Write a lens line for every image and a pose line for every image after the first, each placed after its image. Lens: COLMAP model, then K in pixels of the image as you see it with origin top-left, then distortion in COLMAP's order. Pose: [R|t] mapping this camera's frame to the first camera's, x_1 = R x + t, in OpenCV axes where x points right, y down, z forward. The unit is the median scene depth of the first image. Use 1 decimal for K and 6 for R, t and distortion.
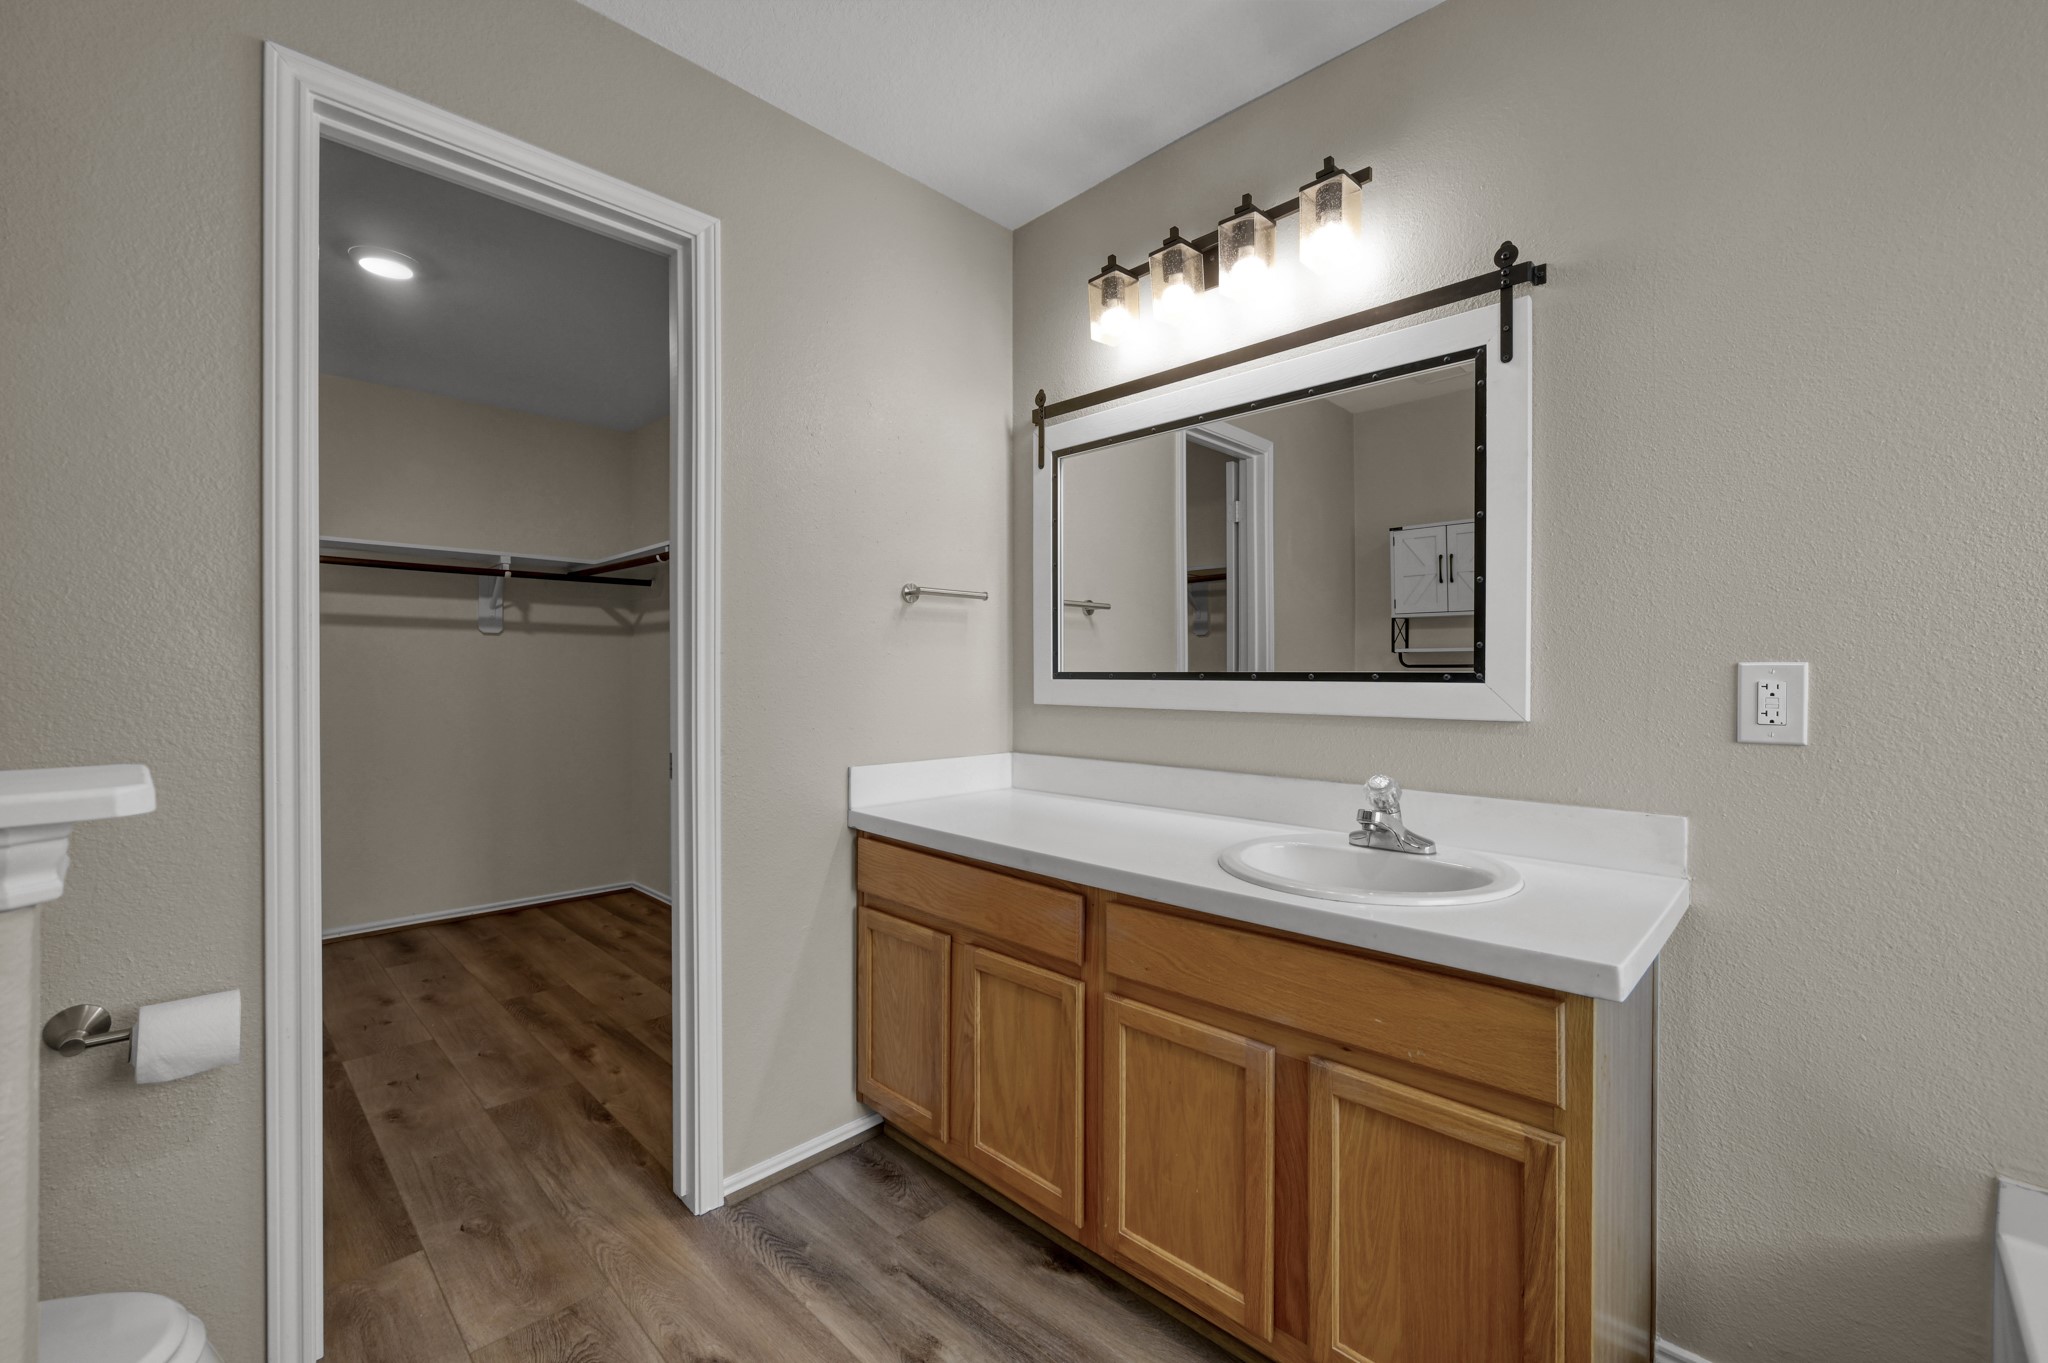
lens RADIAL K [[850.5, 0, 1024.0], [0, 850.5, 681.5], [0, 0, 1]] dist [-0.000972, -0.000112]
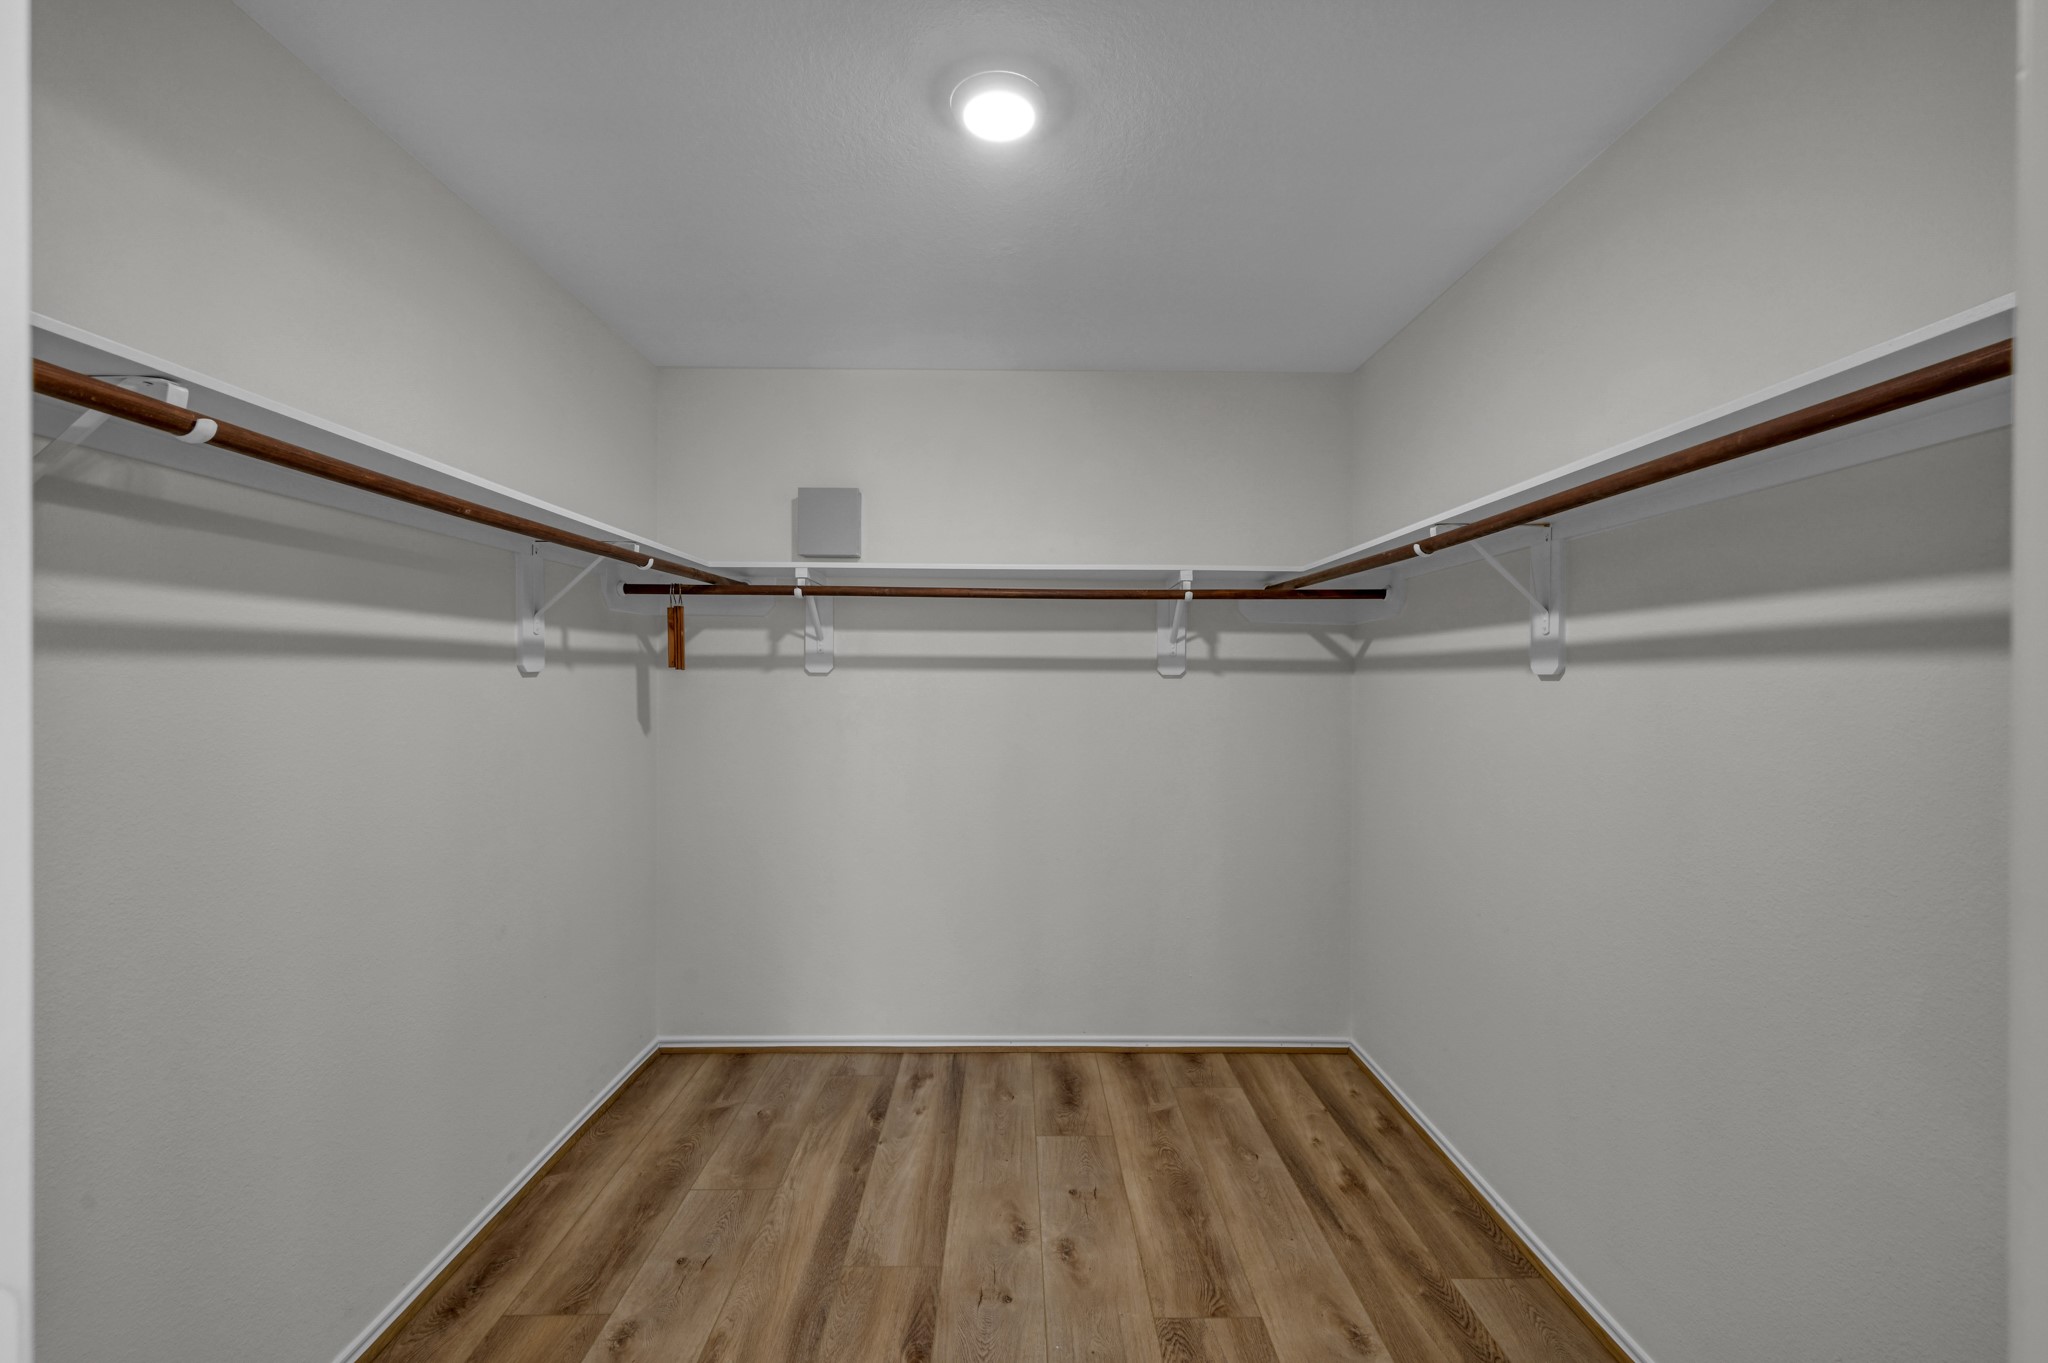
lens RADIAL K [[850.5, 0, 1024.0], [0, 850.5, 681.5], [0, 0, 1]] dist [-0.000972, -0.000112]
pose [[0.717704, 0.003537, -0.696340, -0.208430], [-0.007429, 0.999969, -0.002577, -0.051011], [0.696309, 0.007023, 0.717708, 0.390790]]
